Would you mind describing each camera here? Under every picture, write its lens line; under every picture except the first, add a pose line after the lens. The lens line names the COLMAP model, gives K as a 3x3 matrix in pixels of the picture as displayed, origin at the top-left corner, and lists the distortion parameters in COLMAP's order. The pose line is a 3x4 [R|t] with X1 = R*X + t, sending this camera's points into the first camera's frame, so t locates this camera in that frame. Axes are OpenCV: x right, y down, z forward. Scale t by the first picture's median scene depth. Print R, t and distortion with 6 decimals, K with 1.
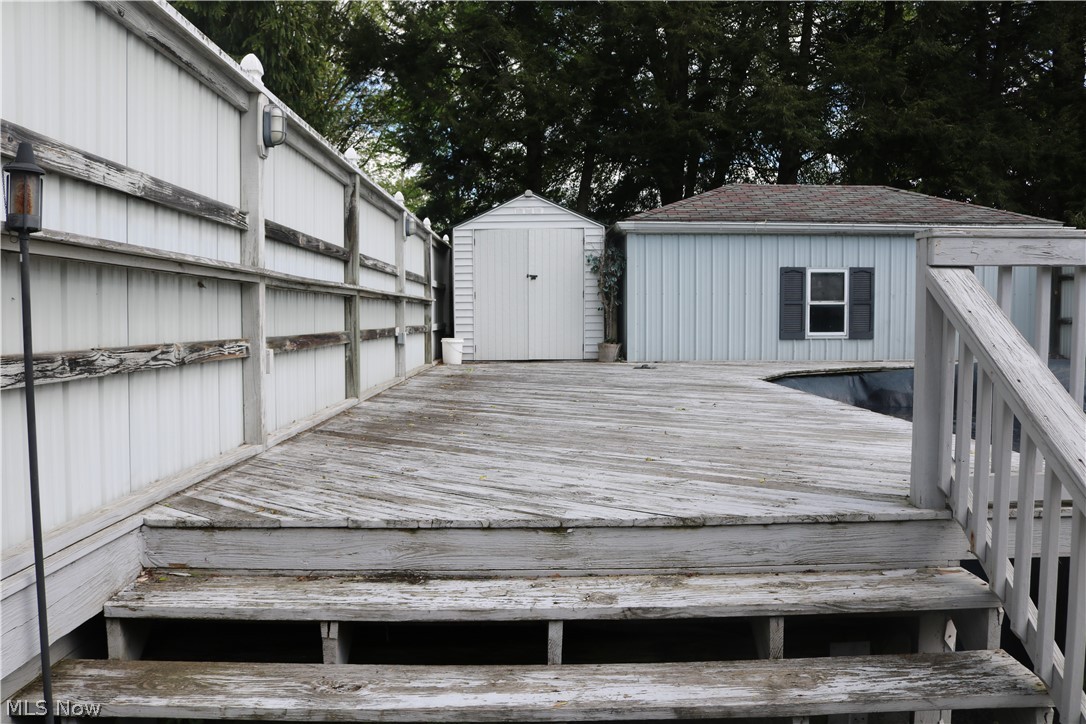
lens RADIAL K [[884.5, 0, 542.6], [0, 884.5, 361.9], [0, 0, 1]] dist [-0.105580, 0.014819]
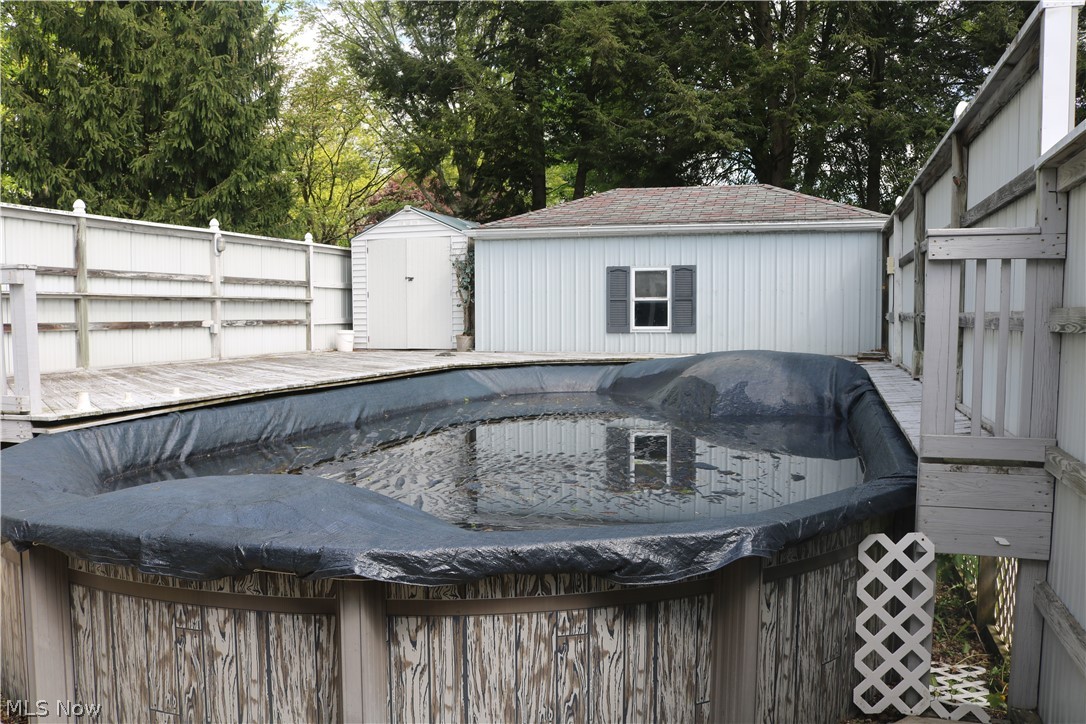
lens RADIAL K [[884.5, 0, 541.7], [0, 884.5, 363.7], [0, 0, 1]] dist [-0.105580, 0.014819]
pose [[0.952421, 0.017764, -0.304267, 0.529412], [-0.015244, 0.999827, 0.010655, 0.002258], [0.304403, -0.005510, 0.952527, -0.072997]]
